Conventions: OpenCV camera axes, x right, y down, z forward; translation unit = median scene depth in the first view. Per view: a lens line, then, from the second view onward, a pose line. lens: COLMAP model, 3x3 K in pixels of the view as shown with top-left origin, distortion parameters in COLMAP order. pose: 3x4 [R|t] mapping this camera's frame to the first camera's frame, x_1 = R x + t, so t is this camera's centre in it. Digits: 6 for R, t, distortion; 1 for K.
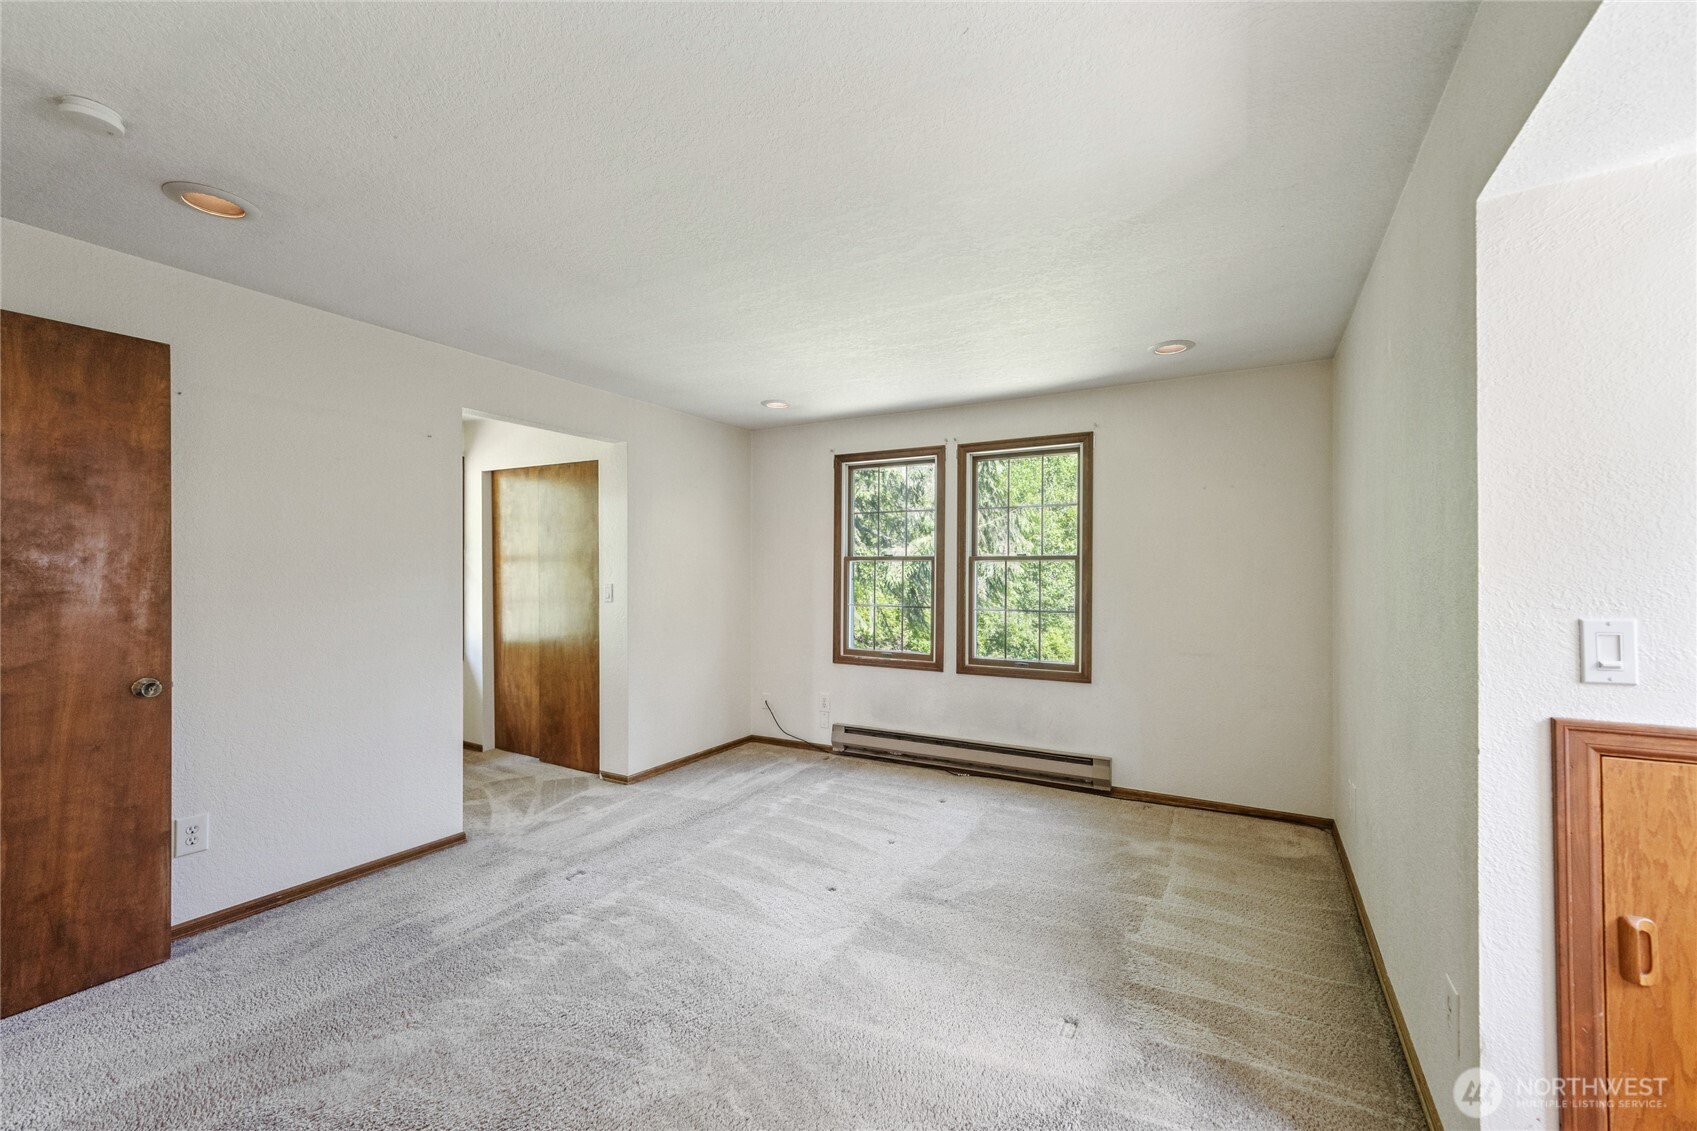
lens RADIAL K [[706.0, 0, 853.7], [0, 706.0, 568.8], [0, 0, 1]] dist [-0.001922, 0.000340]
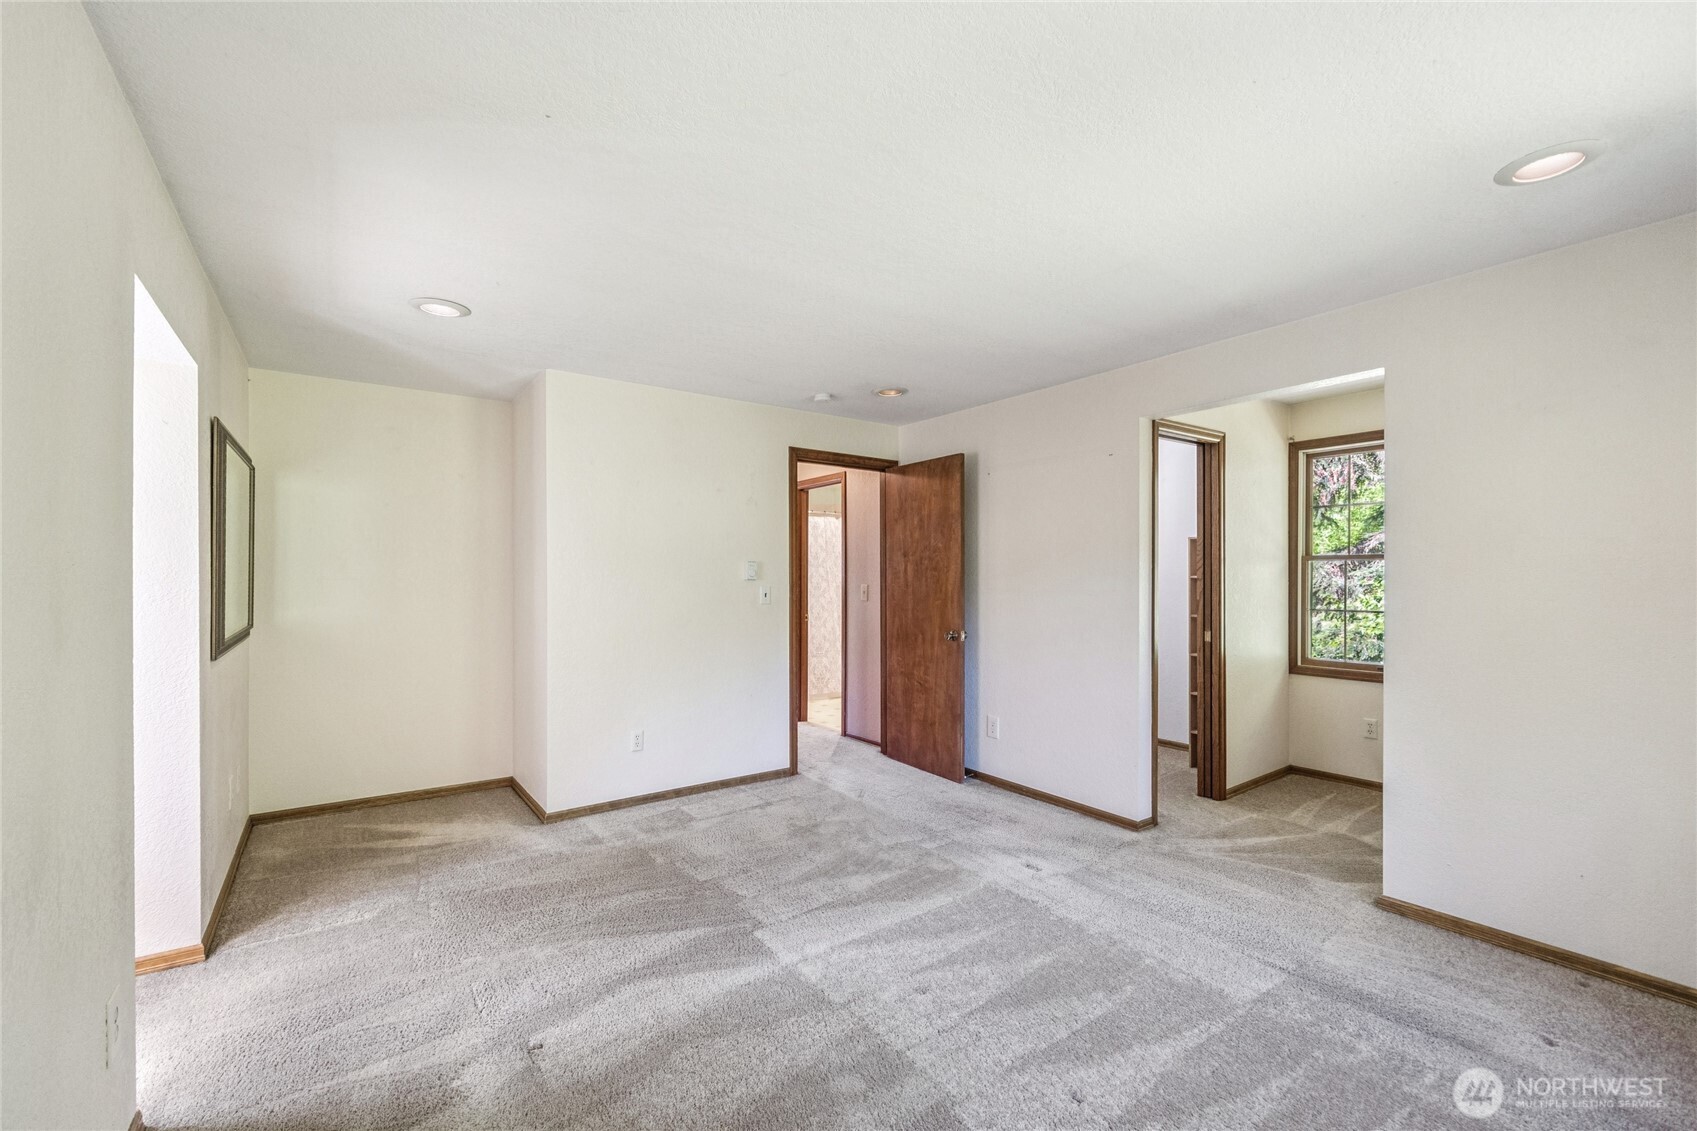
lens RADIAL K [[706.0, 0, 837.9], [0, 706.0, 576.9], [0, 0, 1]] dist [-0.001922, 0.000340]
pose [[-0.443589, -0.003723, -0.896223, 0.444931], [0.006417, 0.999953, -0.007330, 0.012040], [0.896207, -0.009003, -0.443544, 0.820014]]
